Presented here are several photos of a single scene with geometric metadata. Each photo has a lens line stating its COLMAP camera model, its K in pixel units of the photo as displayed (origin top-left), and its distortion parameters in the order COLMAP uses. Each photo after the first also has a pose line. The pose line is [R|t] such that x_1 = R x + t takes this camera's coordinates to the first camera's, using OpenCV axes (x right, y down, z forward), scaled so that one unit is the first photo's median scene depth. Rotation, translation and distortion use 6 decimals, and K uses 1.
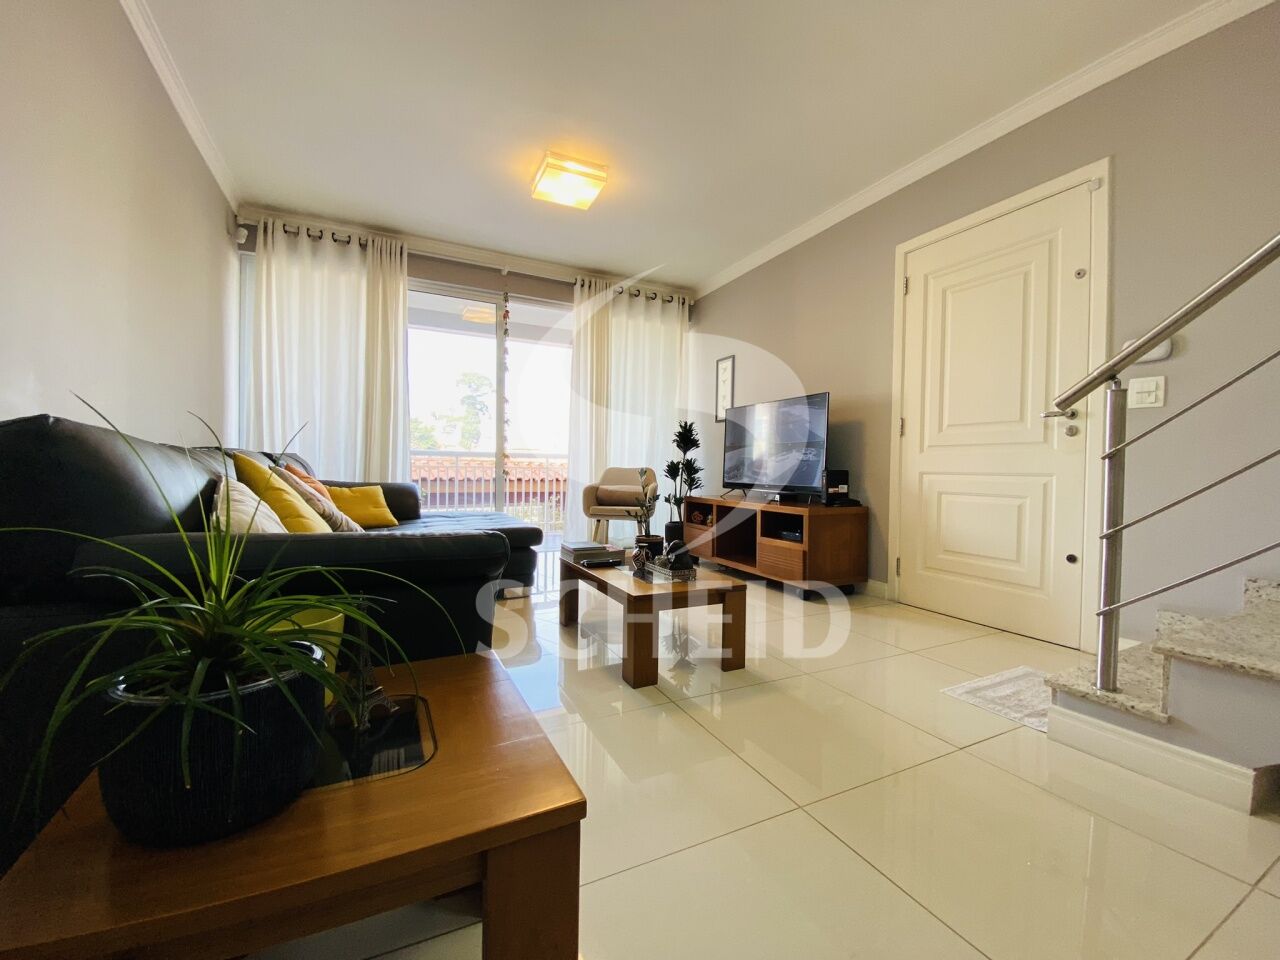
lens RADIAL K [[526.0, 0, 638.5], [0, 526.0, 482.4], [0, 0, 1]] dist [0.040576, -0.027407]
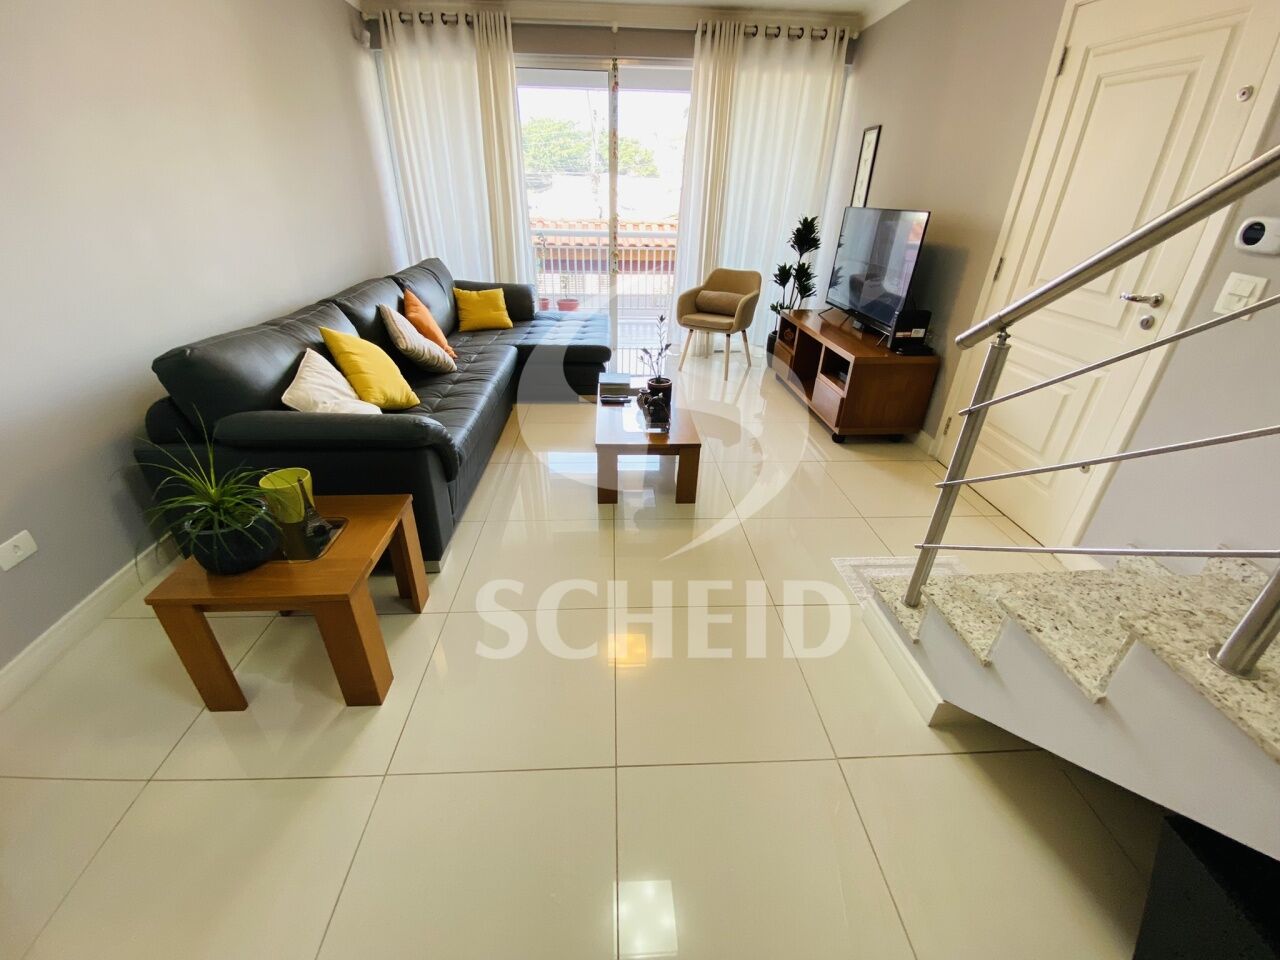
lens RADIAL K [[526.0, 0, 638.5], [0, 526.0, 482.4], [0, 0, 1]] dist [0.040576, -0.027407]
pose [[0.919905, 0.194195, -0.340681, 0.268933], [-0.020282, 0.891168, 0.453219, -0.142429], [0.391617, -0.410009, 0.823729, -0.035230]]
